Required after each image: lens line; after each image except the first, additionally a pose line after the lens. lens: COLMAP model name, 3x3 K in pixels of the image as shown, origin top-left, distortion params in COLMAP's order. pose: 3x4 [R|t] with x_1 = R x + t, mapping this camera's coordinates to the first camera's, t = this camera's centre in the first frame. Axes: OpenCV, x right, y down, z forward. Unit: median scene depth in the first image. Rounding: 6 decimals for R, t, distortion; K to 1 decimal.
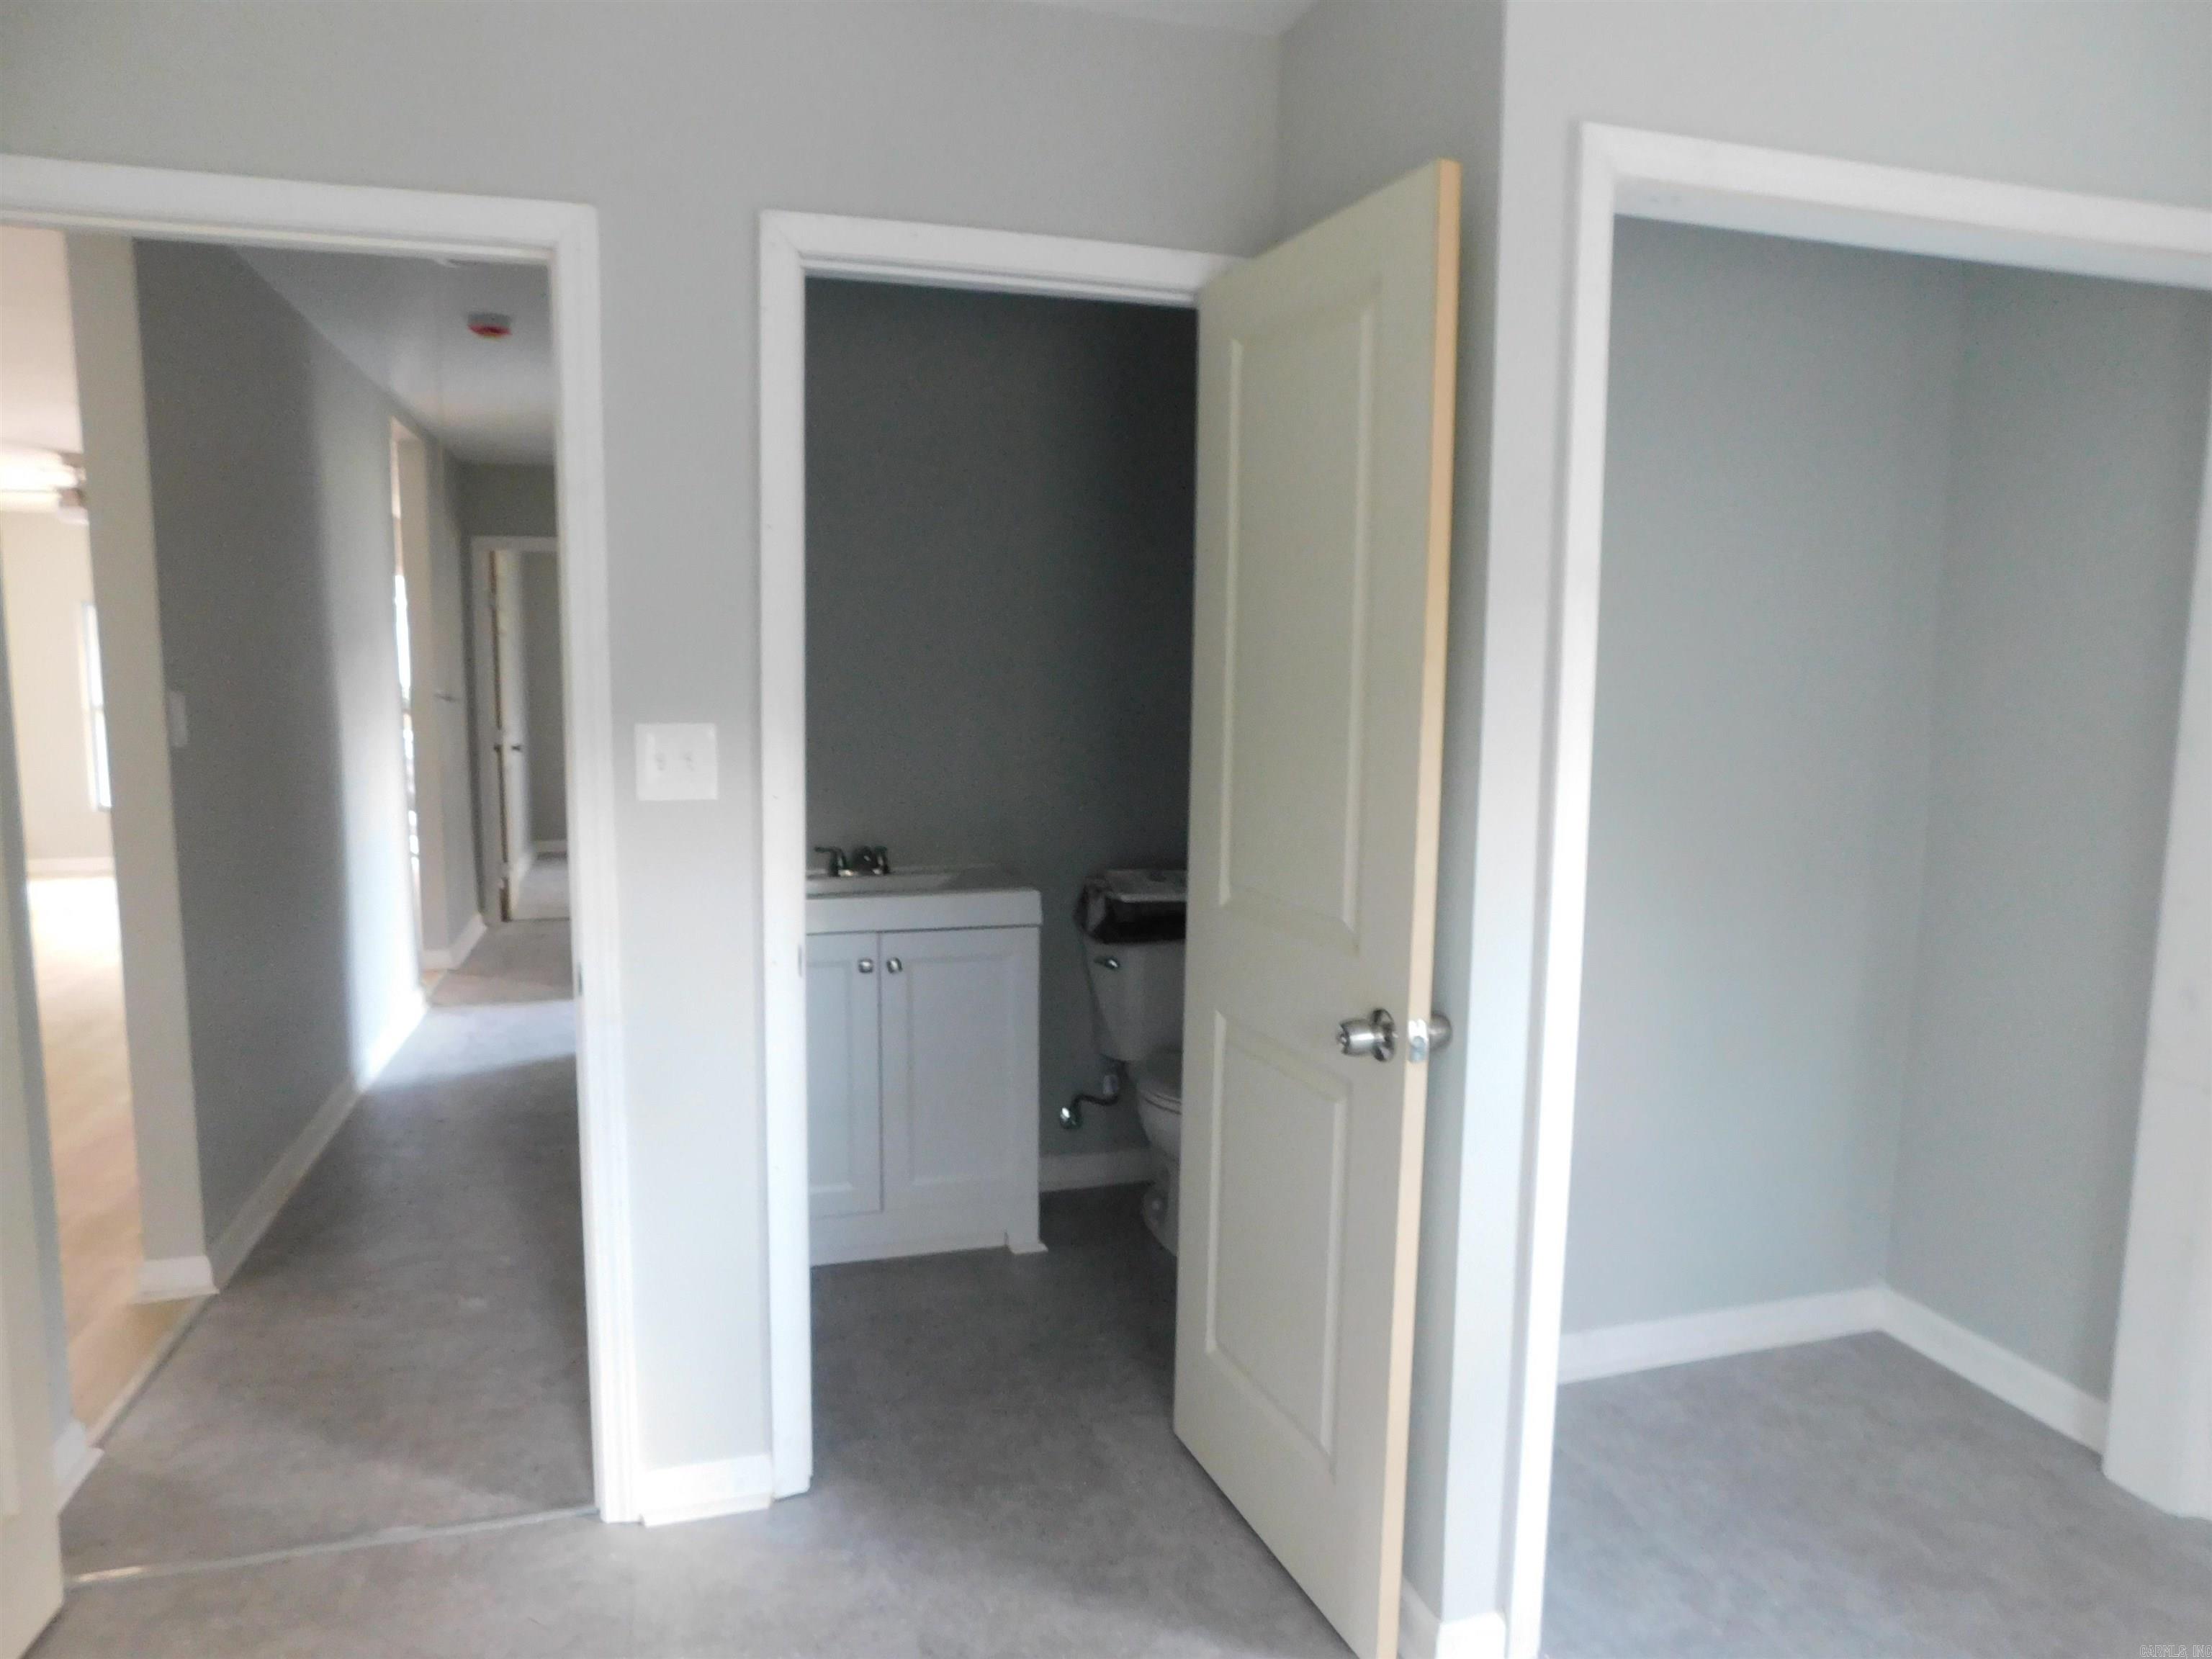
lens RADIAL K [[1444.0, 0, 1106.0], [0, 1444.0, 829.5], [0, 0, 1]] dist [0.000062, -0.000015]
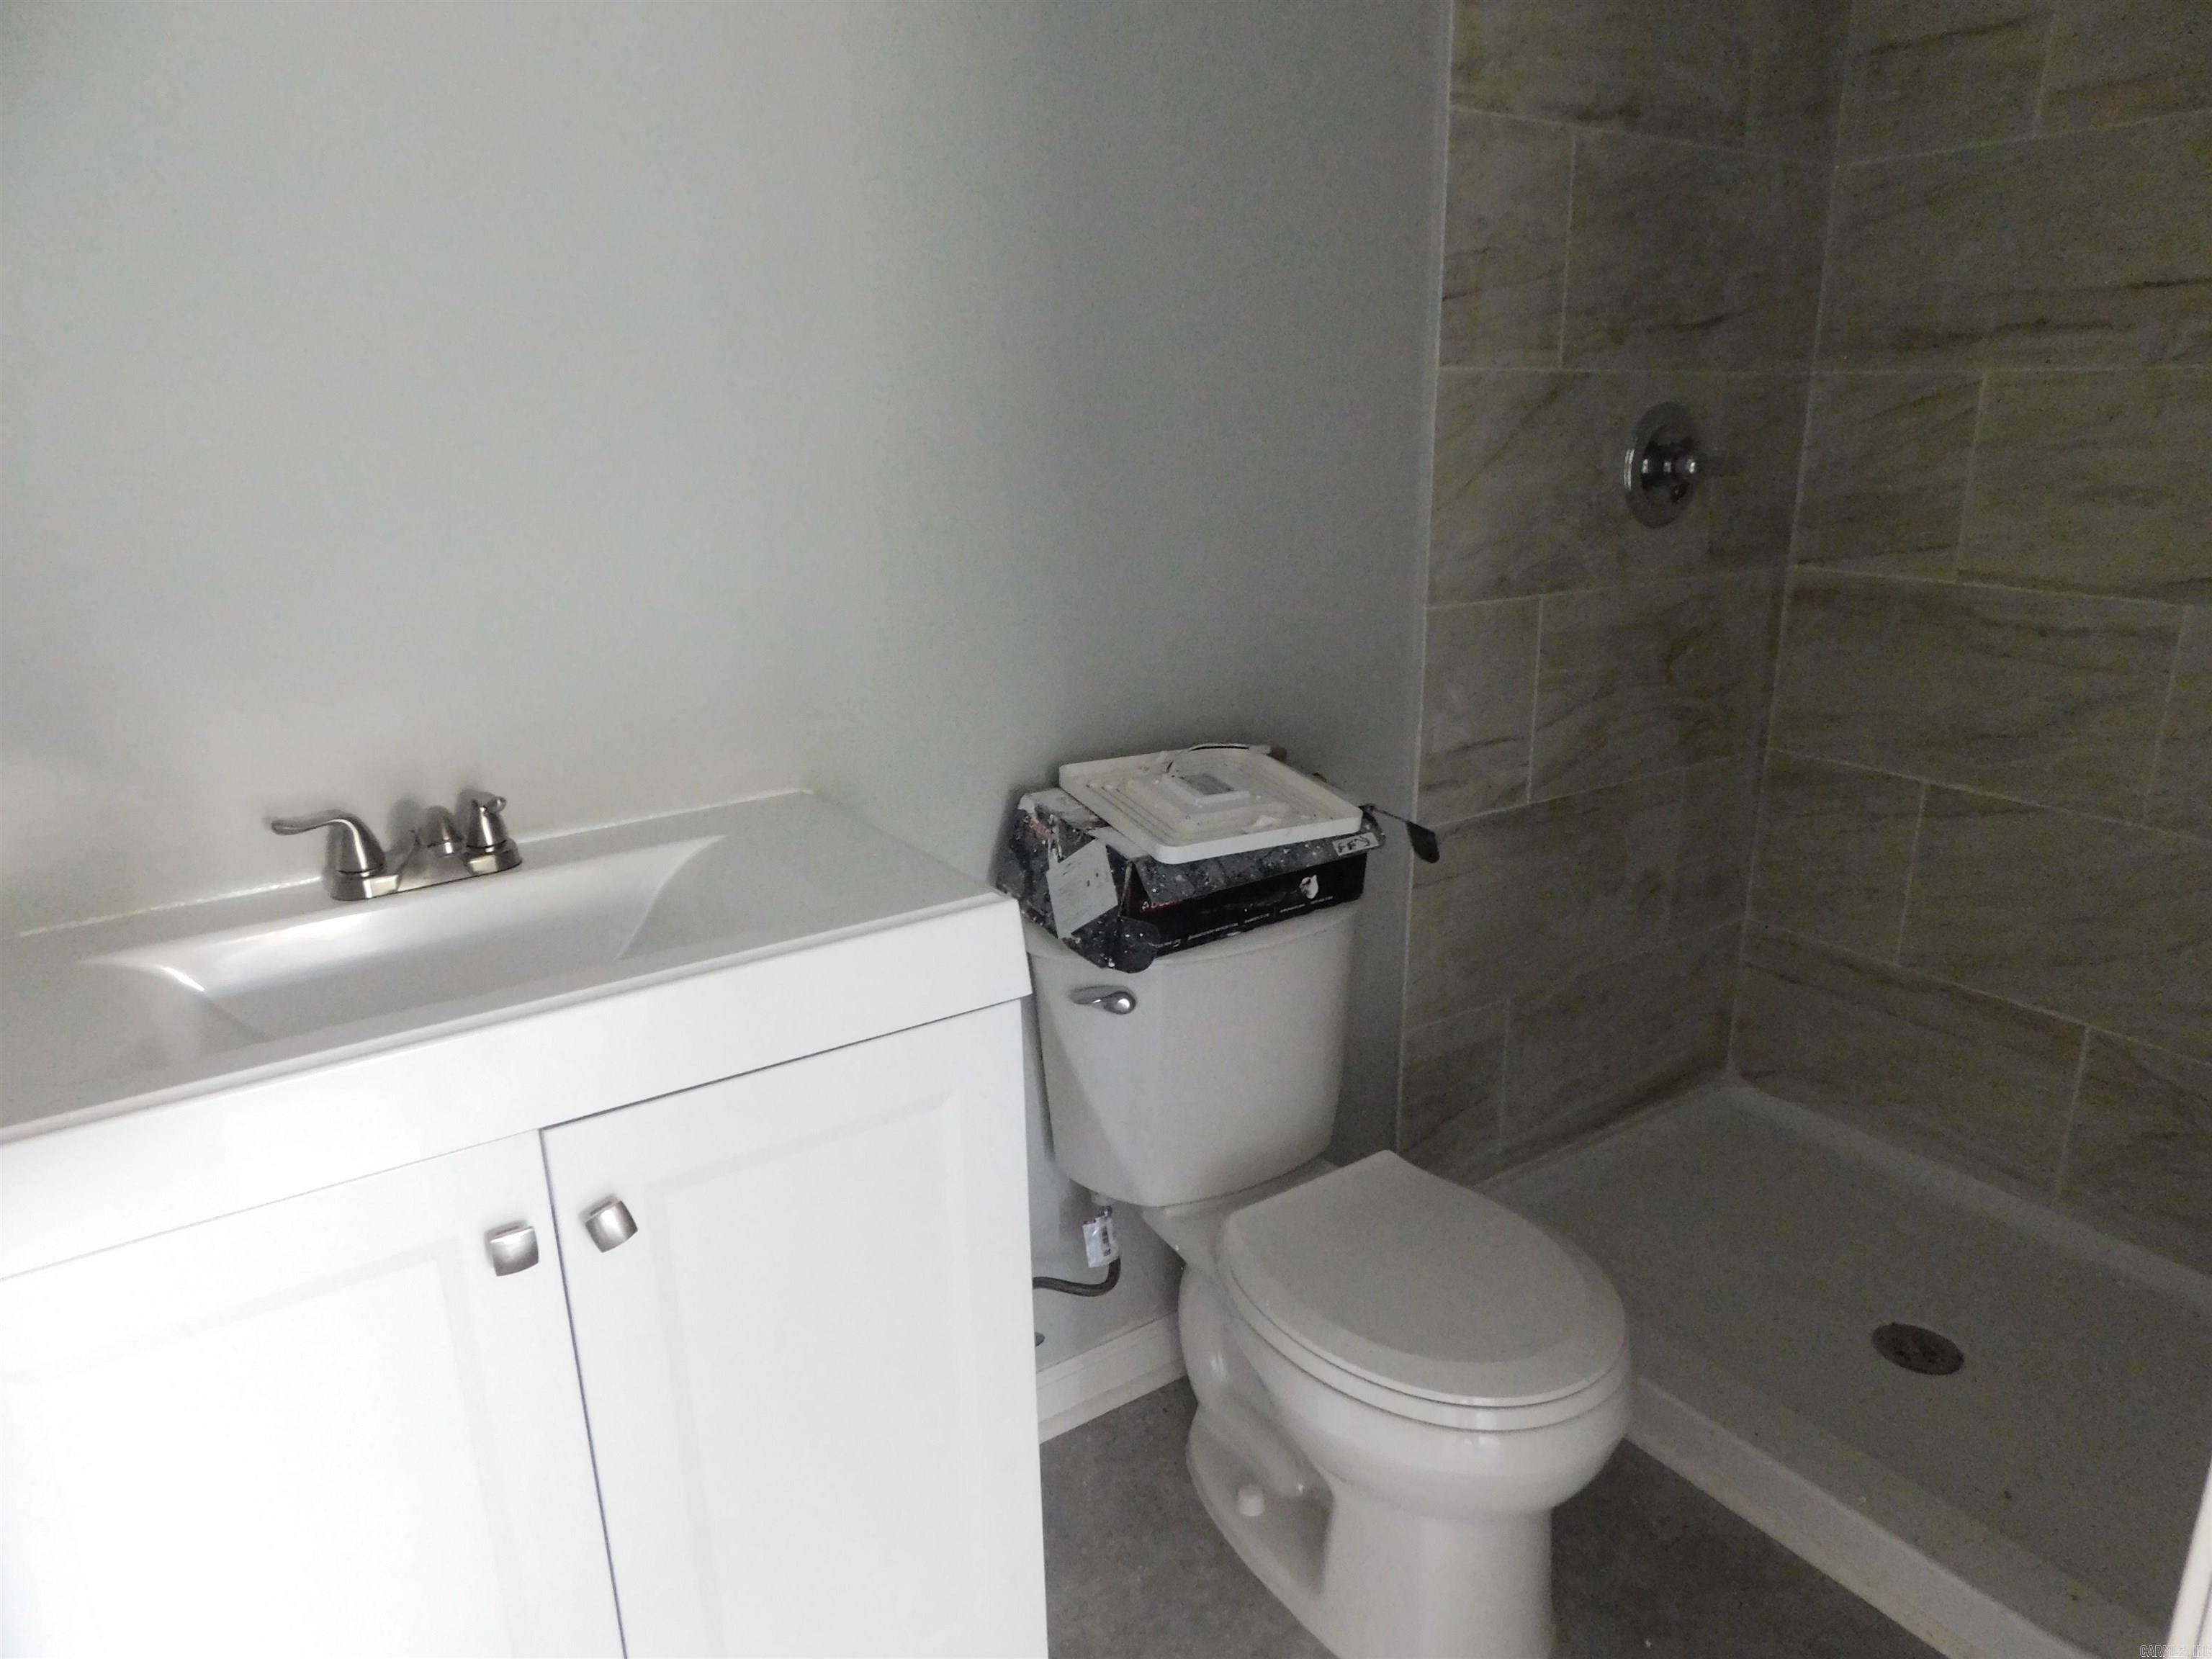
lens RADIAL K [[1574.0, 0, 1106.0], [0, 1574.0, 829.5], [0, 0, 1]] dist [0.002376, 0.002967]
pose [[0.960166, -0.109685, 0.257004, -0.112167], [0.058200, 0.978068, 0.199989, -0.045140], [-0.273303, -0.177065, 0.945491, 0.613754]]
